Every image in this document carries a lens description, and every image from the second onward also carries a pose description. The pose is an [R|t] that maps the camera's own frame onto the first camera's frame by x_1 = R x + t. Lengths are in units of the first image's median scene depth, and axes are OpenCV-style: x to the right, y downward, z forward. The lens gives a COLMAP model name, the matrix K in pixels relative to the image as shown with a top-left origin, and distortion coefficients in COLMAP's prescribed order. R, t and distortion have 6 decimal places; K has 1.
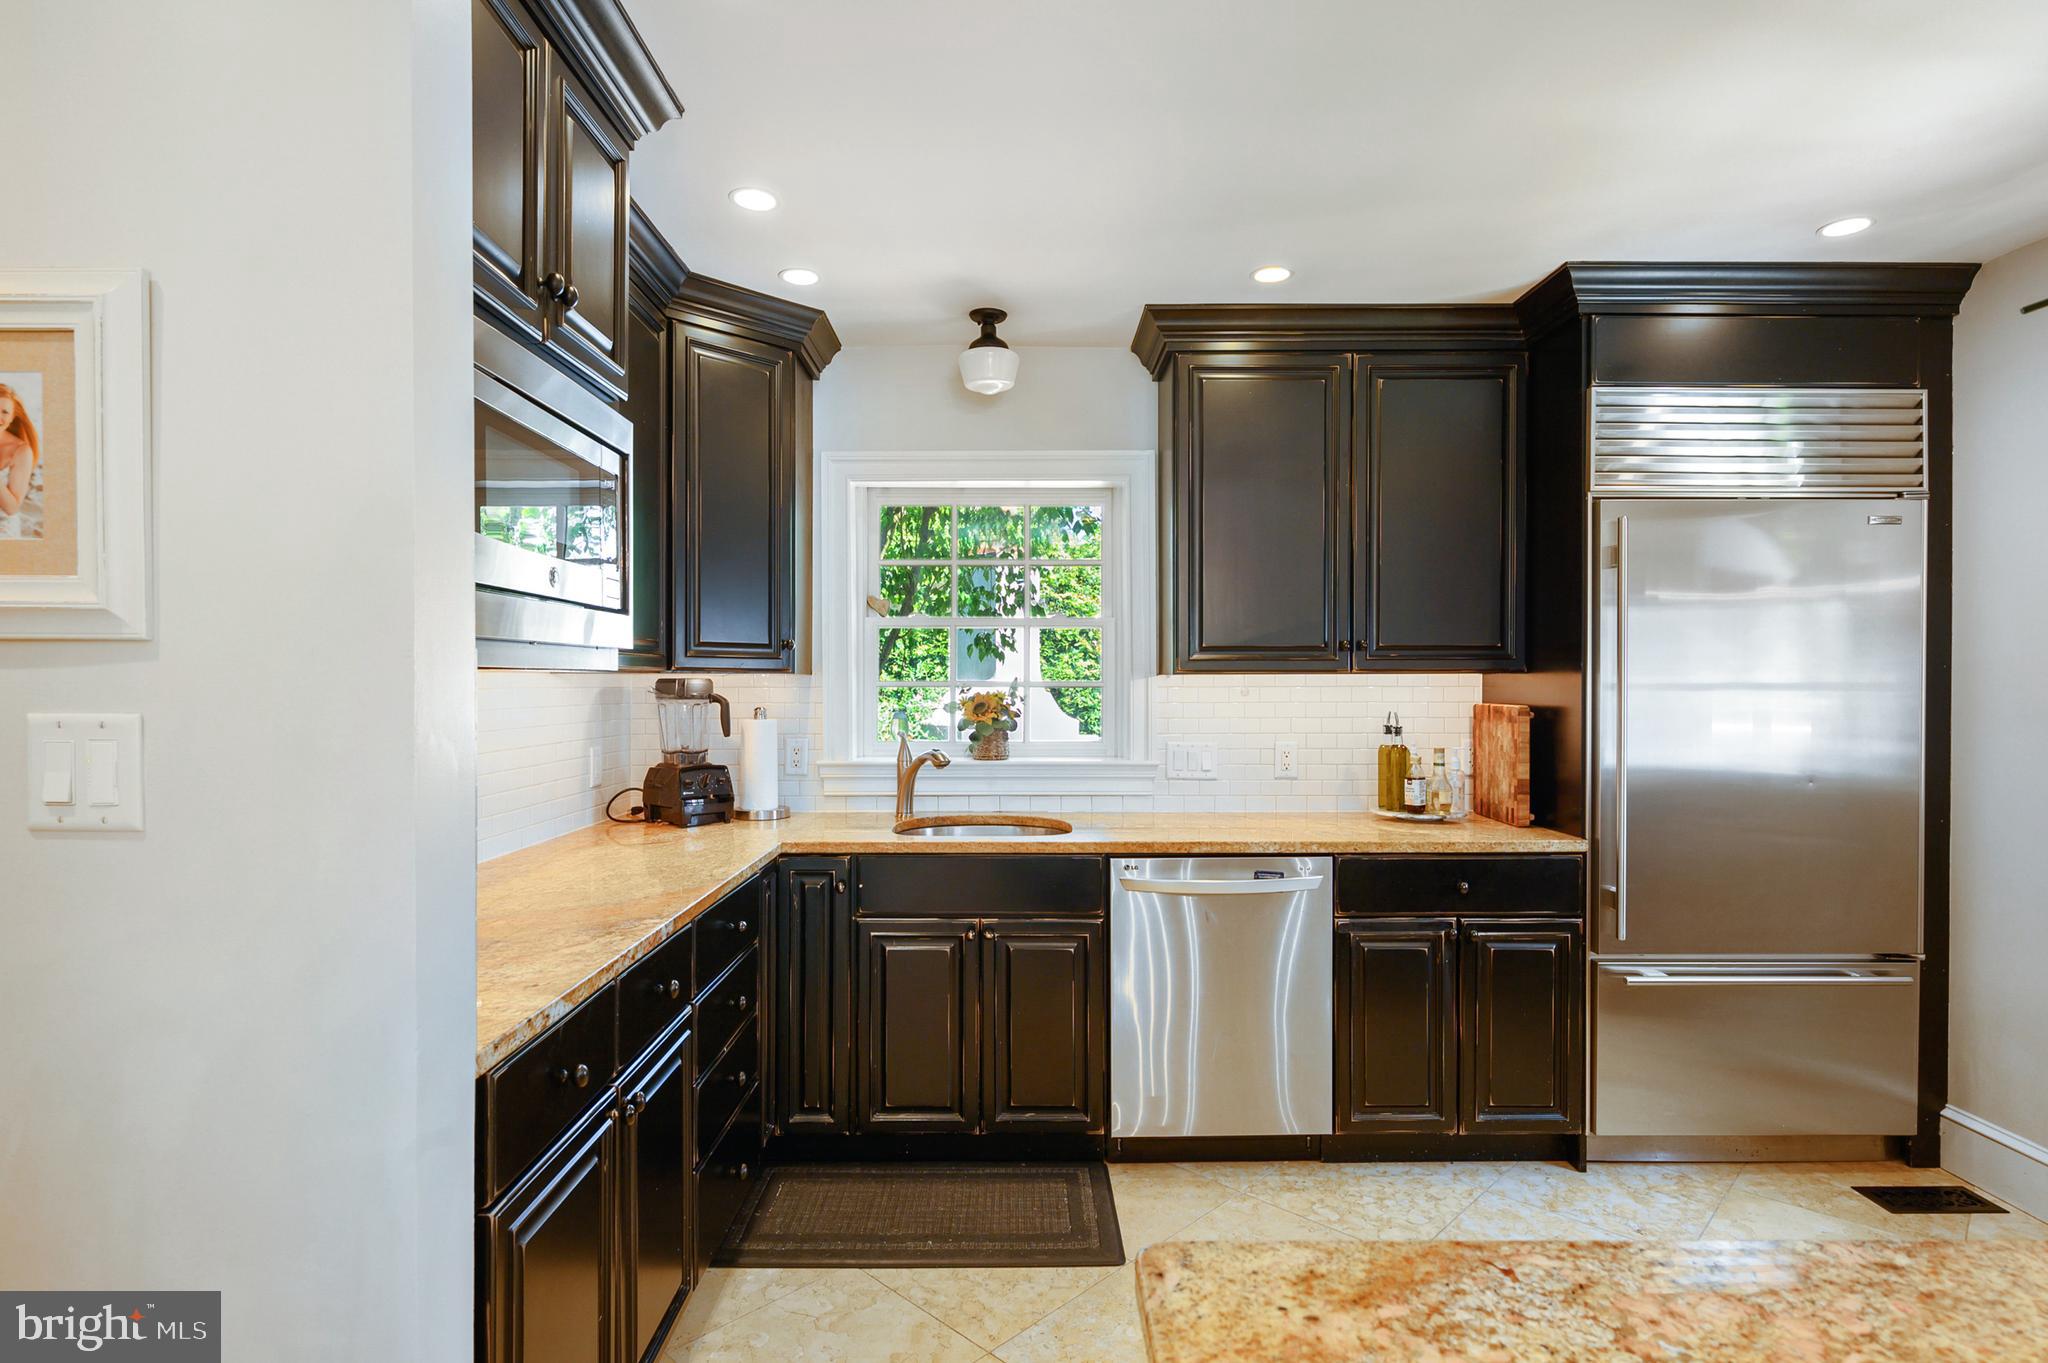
lens RADIAL K [[1093.6, 0, 989.7], [0, 1093.6, 686.8], [0, 0, 1]] dist [-0.006485, 0.000578]
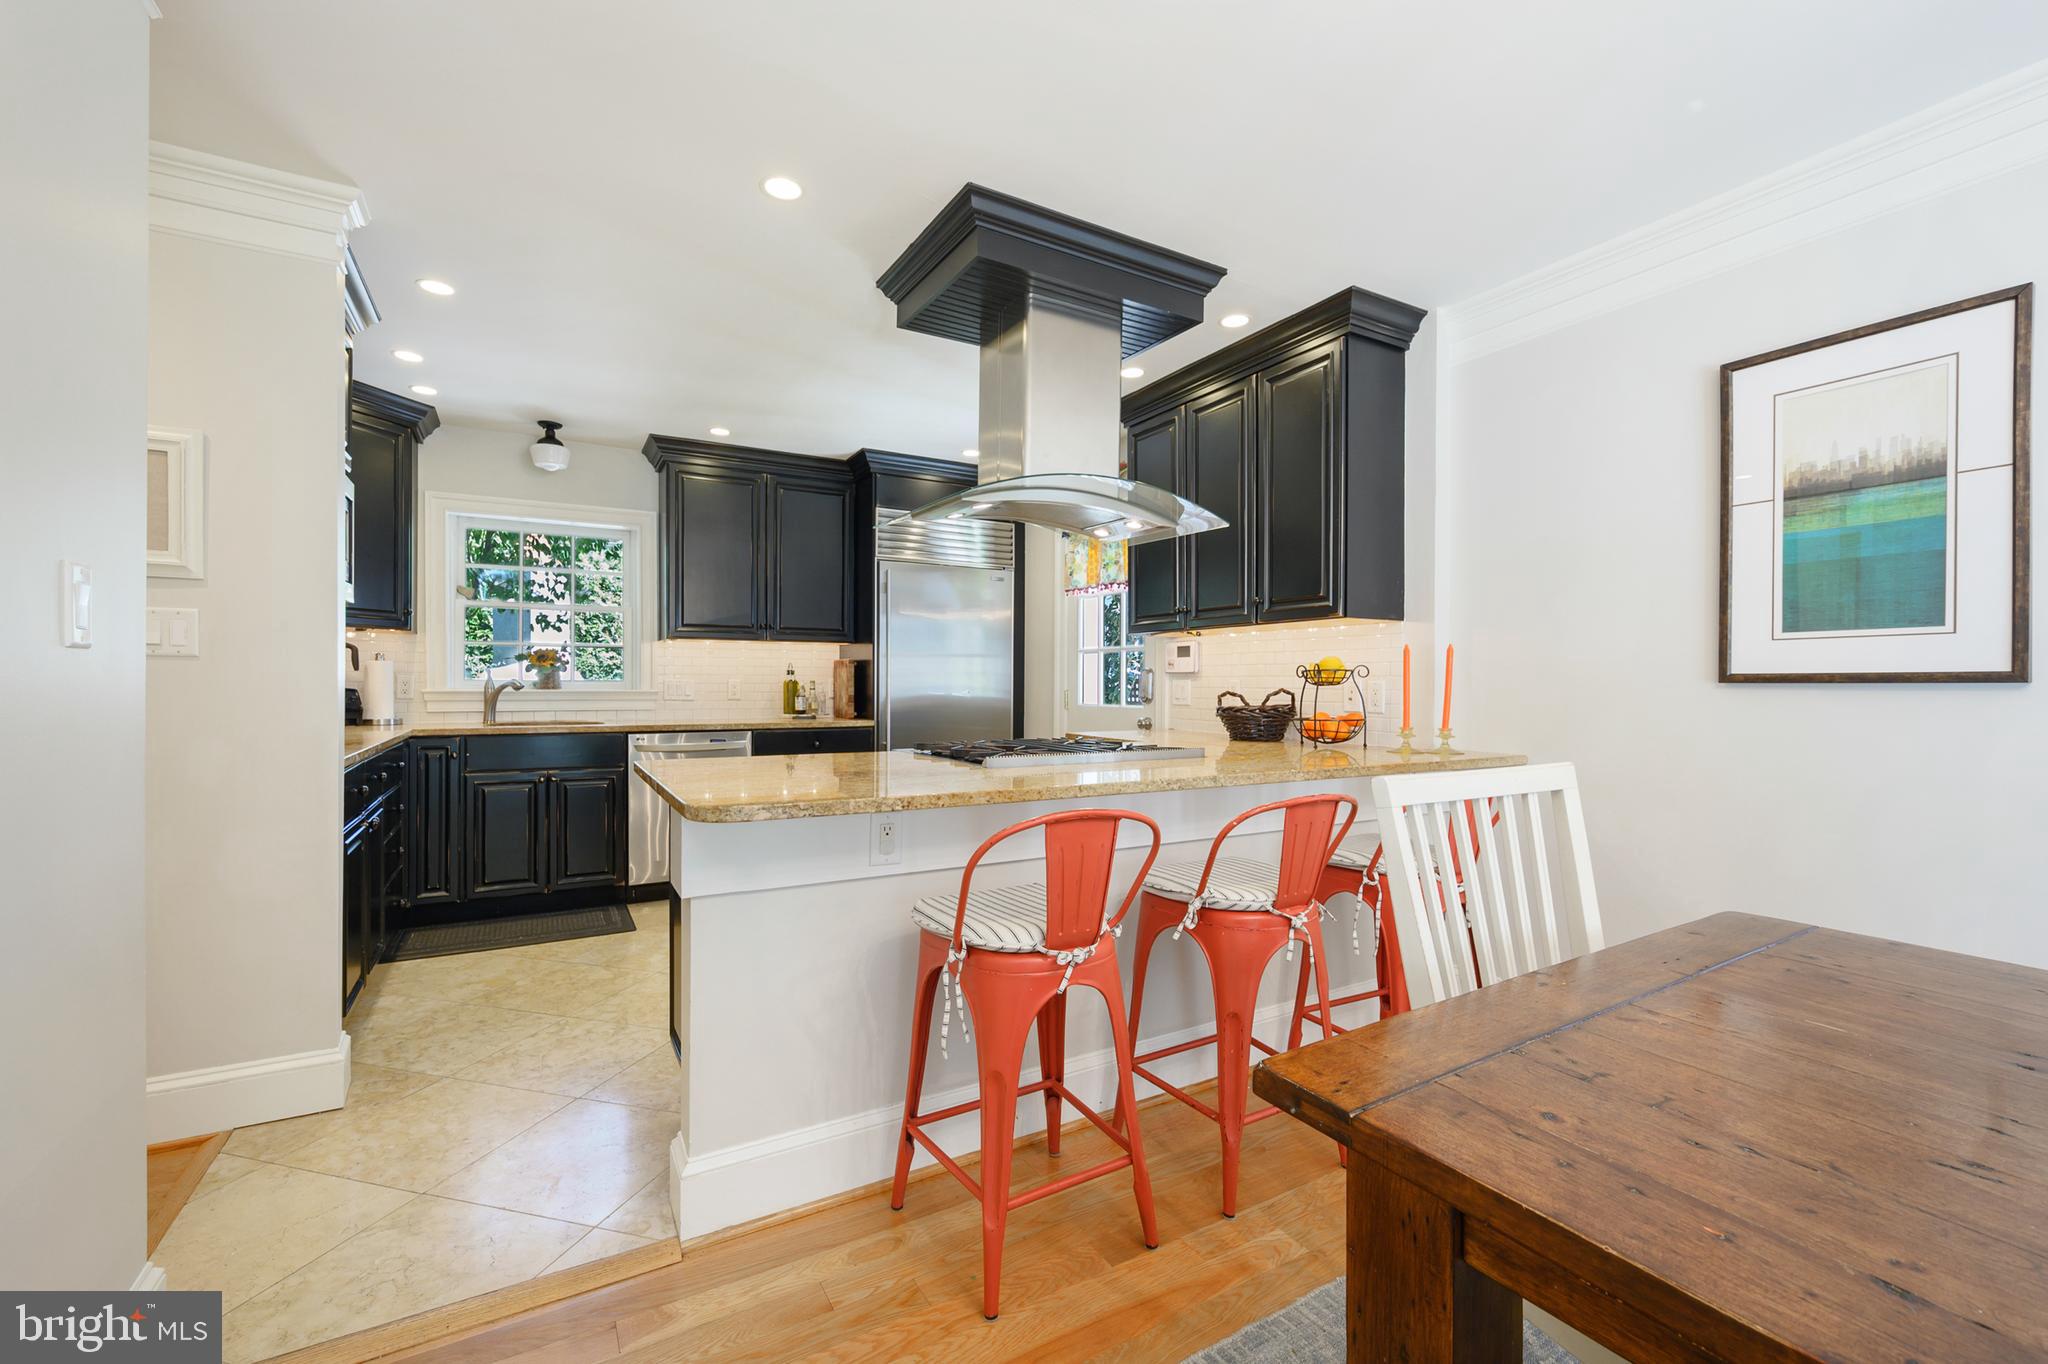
lens RADIAL K [[876.3, 0, 1031.3], [0, 876.3, 692.1], [0, 0, 1]] dist [0.001808, -0.001110]
pose [[0.858239, -0.001329, 0.513248, -0.063186], [-0.003449, 0.999959, 0.008357, 0.067586], [-0.513238, -0.008943, 0.858200, -0.597580]]
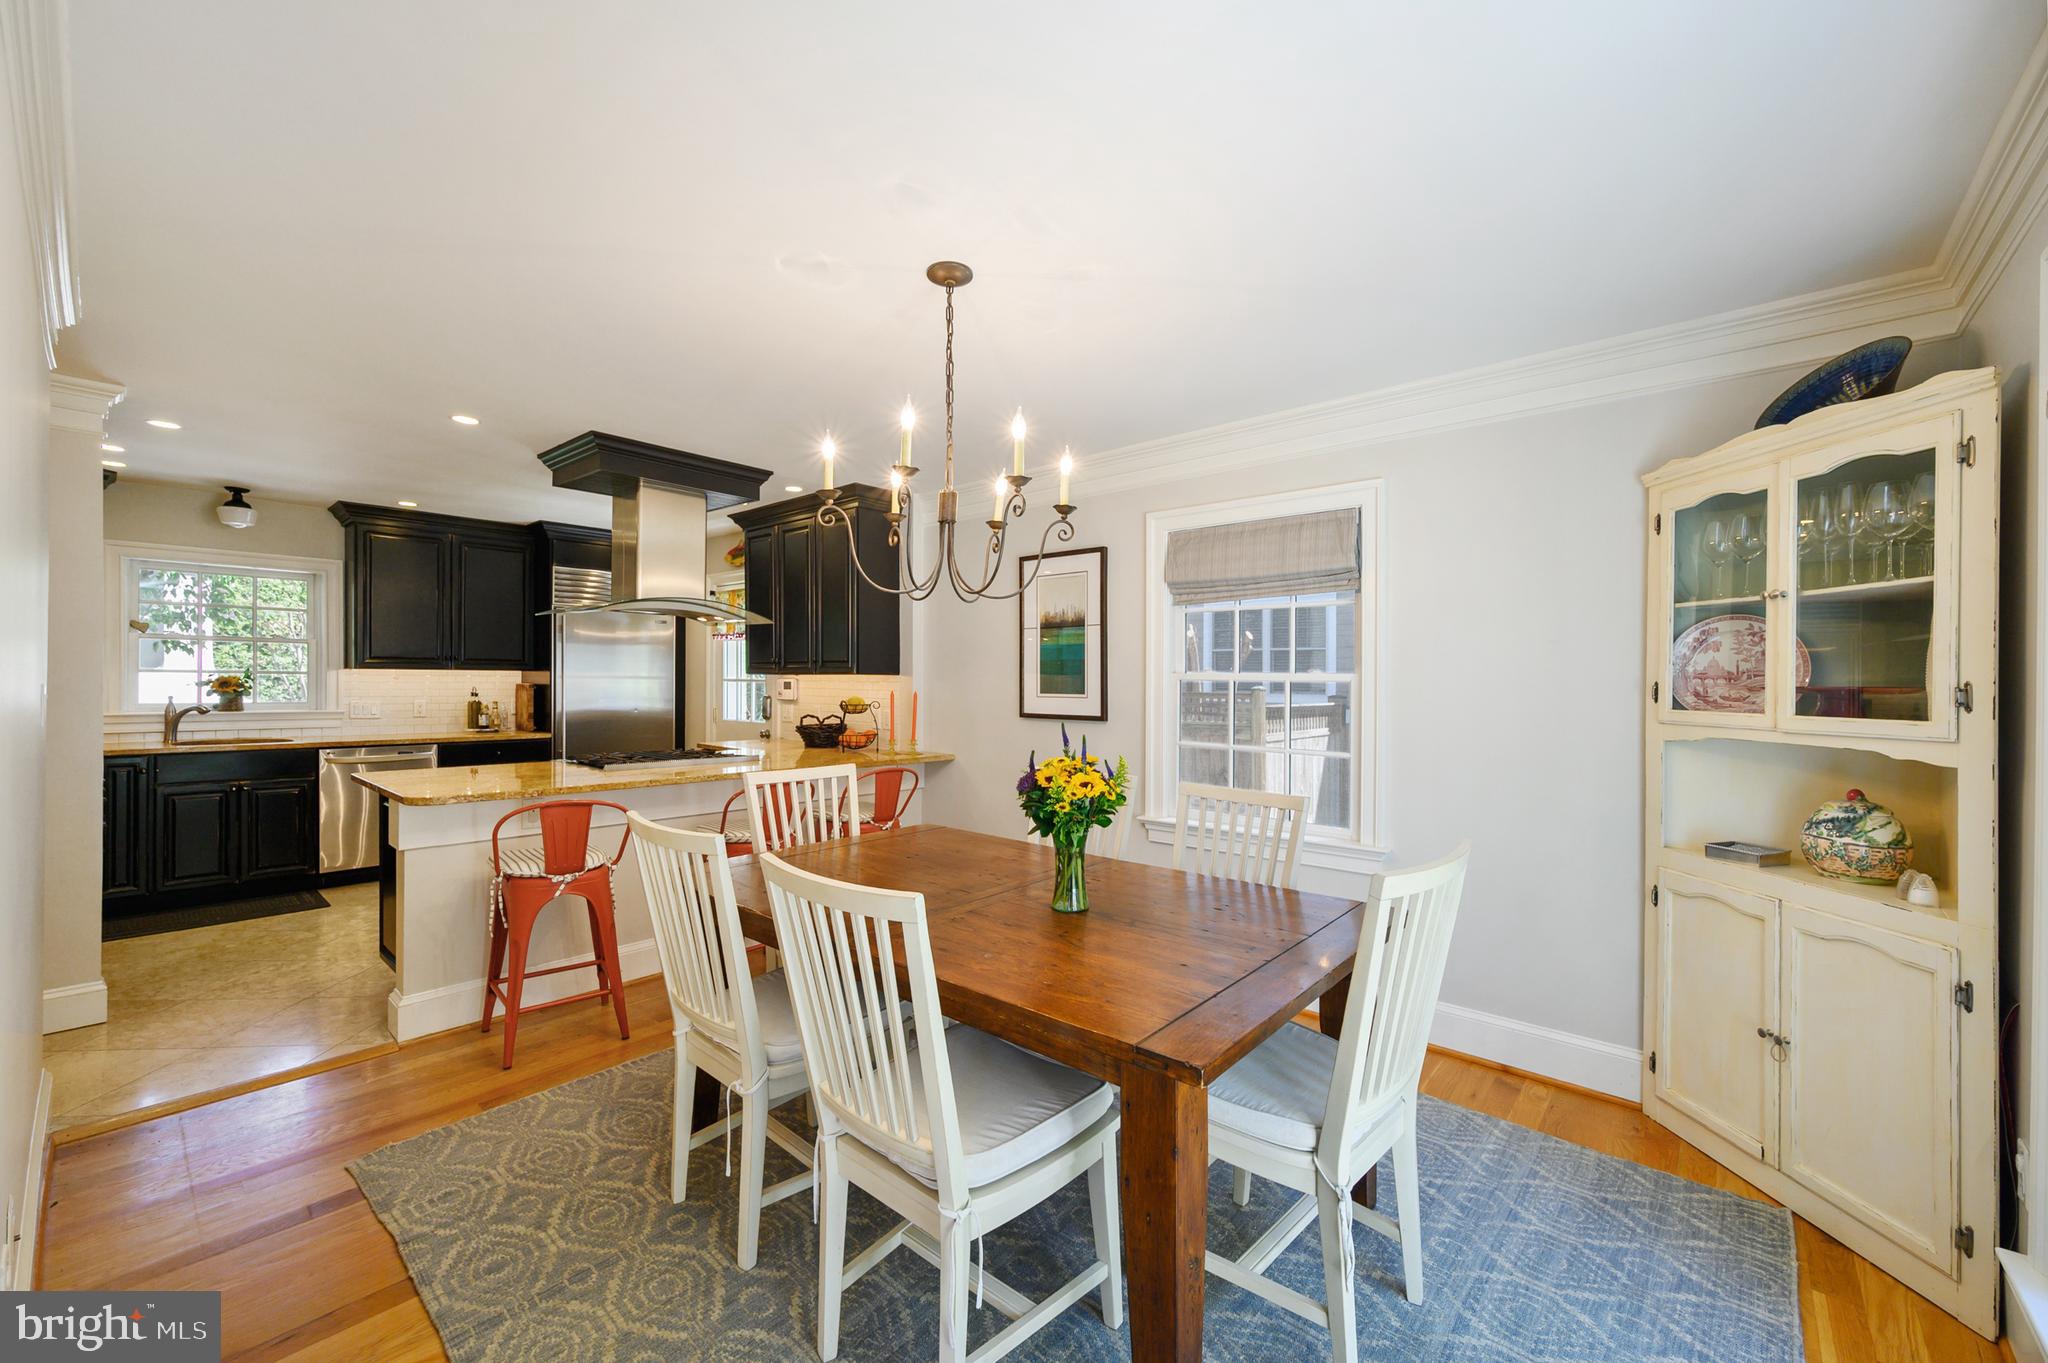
lens RADIAL K [[822.0, 0, 1037.5], [0, 822.0, 689.0], [0, 0, 1]] dist [-0.000207, 0.000225]
pose [[0.646911, -0.000661, 0.762565, -0.216505], [-0.008886, 0.999925, 0.008405, 0.002985], [-0.762513, -0.012213, 0.646857, -1.185625]]
